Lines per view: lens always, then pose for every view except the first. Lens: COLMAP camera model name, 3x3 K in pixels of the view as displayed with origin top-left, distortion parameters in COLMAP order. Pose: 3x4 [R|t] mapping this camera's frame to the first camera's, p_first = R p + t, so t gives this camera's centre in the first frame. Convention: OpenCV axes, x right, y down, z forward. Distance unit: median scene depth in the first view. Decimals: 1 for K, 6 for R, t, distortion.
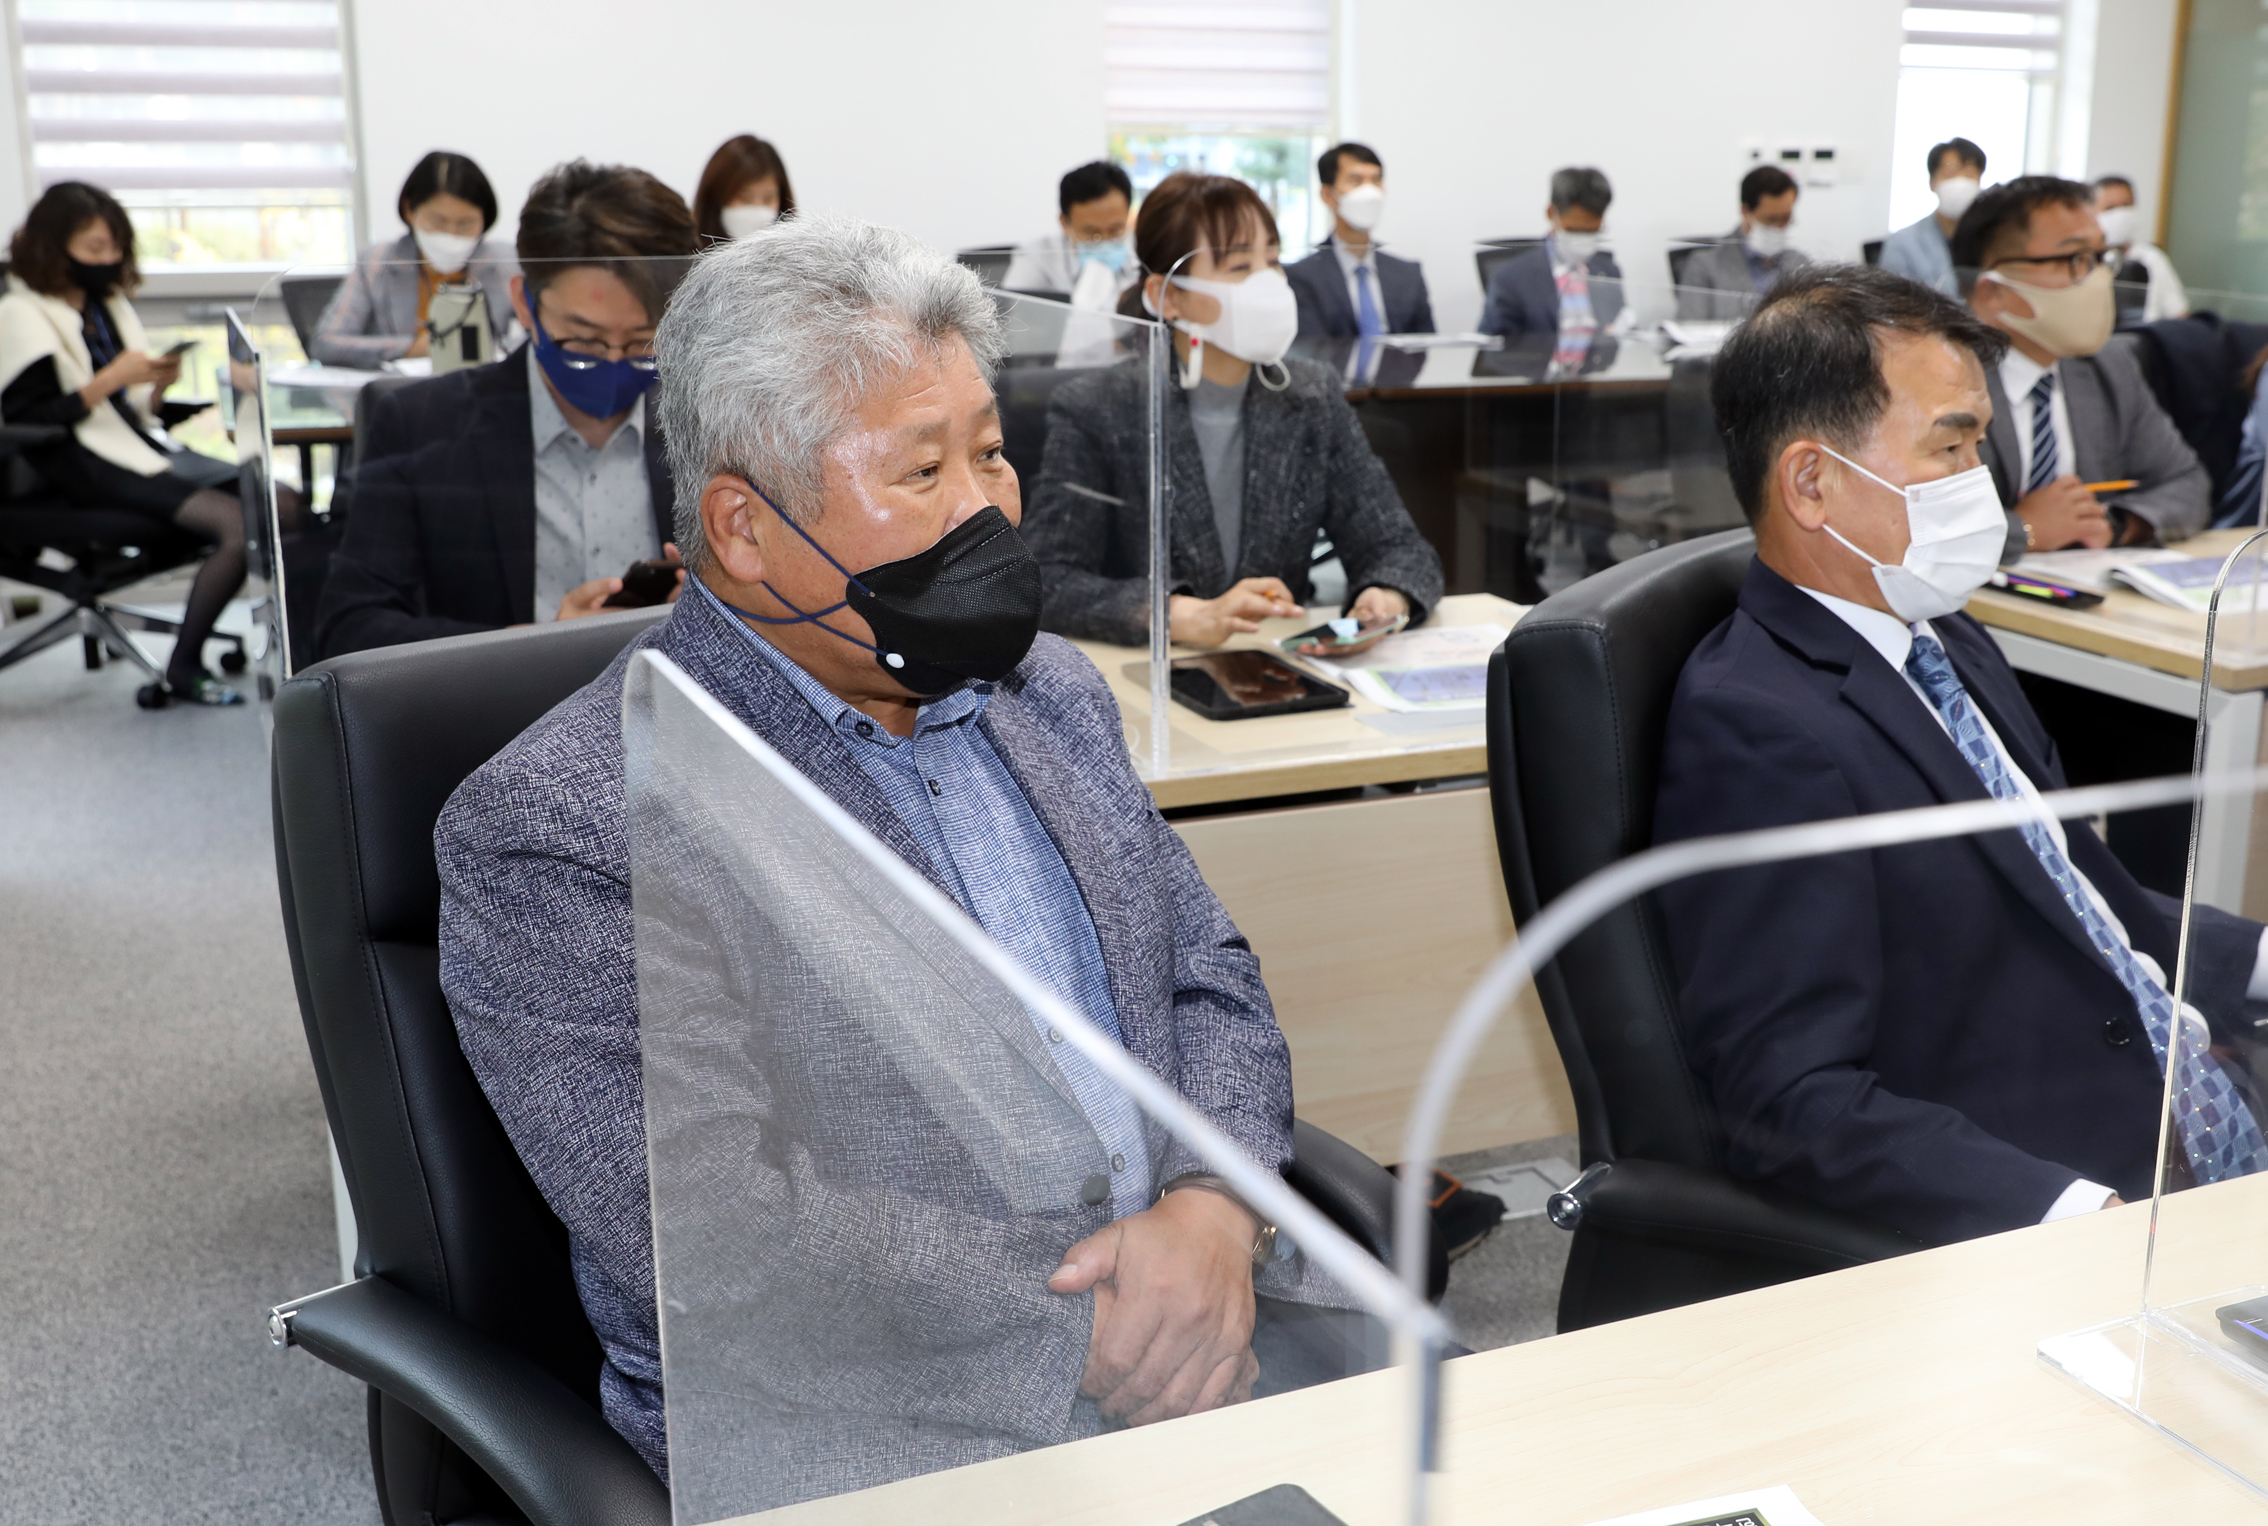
lens RADIAL K [[2347.2, 0, 1134.0], [0, 2347.2, 763.0], [0, 0, 1]] dist [-0.015122, -0.000442]
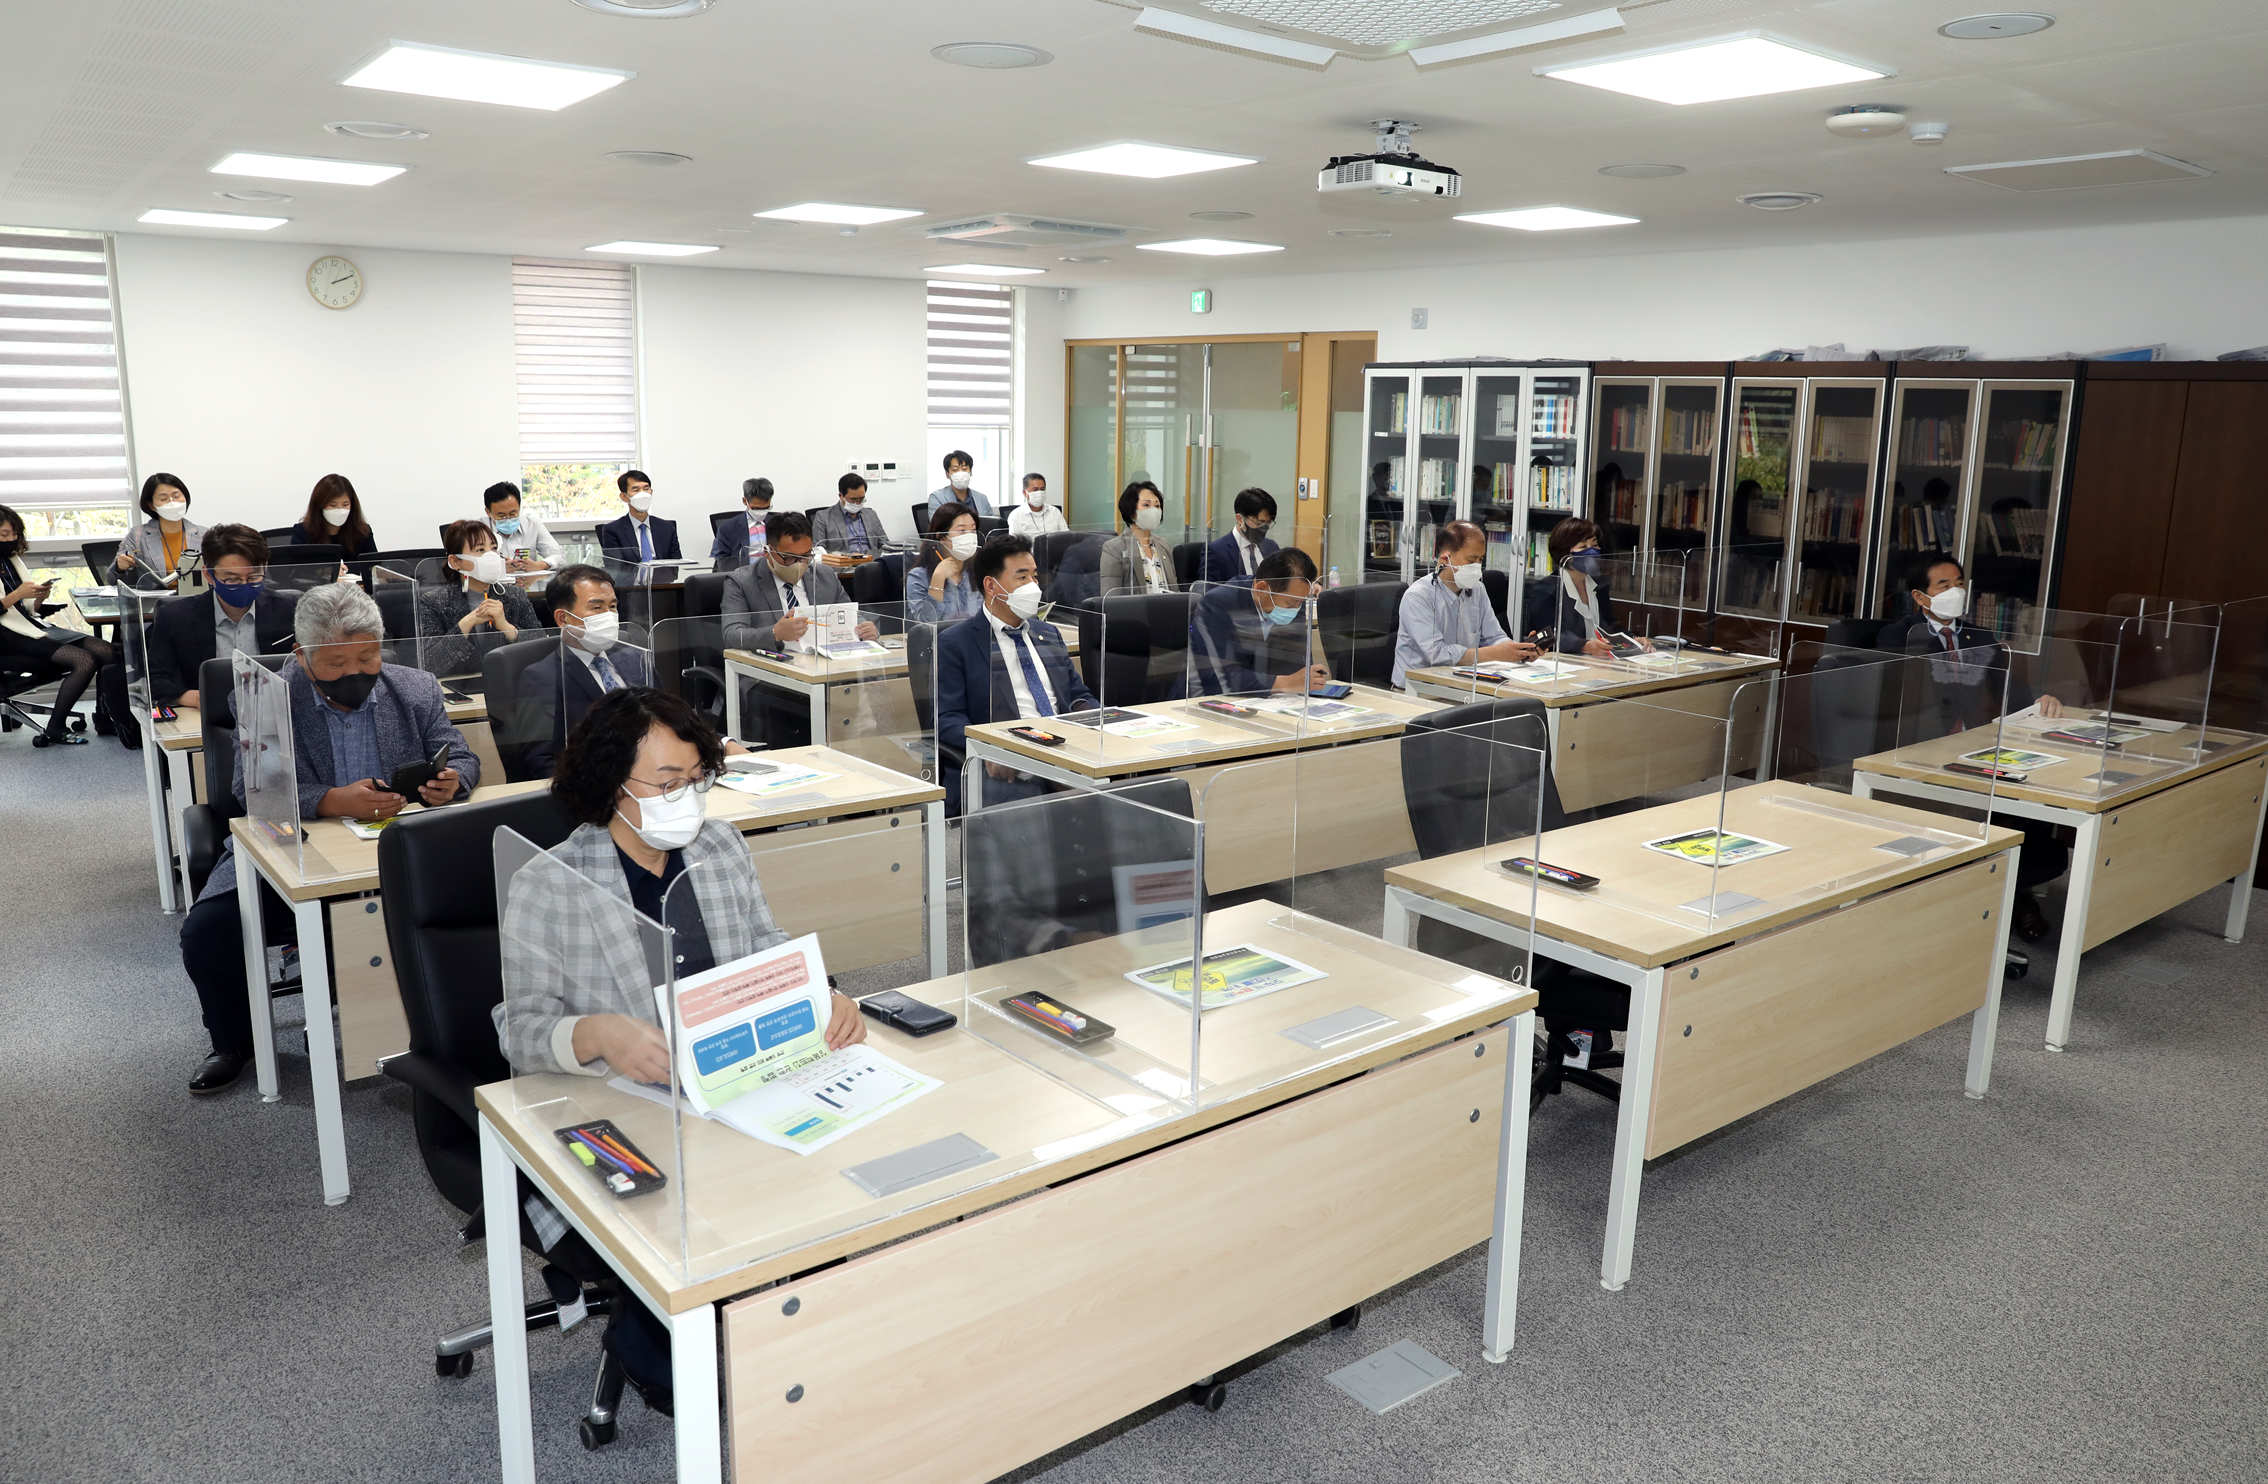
lens RADIAL K [[1629.8, 0, 1134.0], [0, 1629.8, 742.0], [0, 0, 1]] dist [-0.072352, 0.006088]
pose [[0.965323, -0.043336, 0.257438, 0.167582], [0.056589, 0.997415, -0.044292, 0.088221], [-0.254853, 0.057325, 0.965279, -0.619156]]
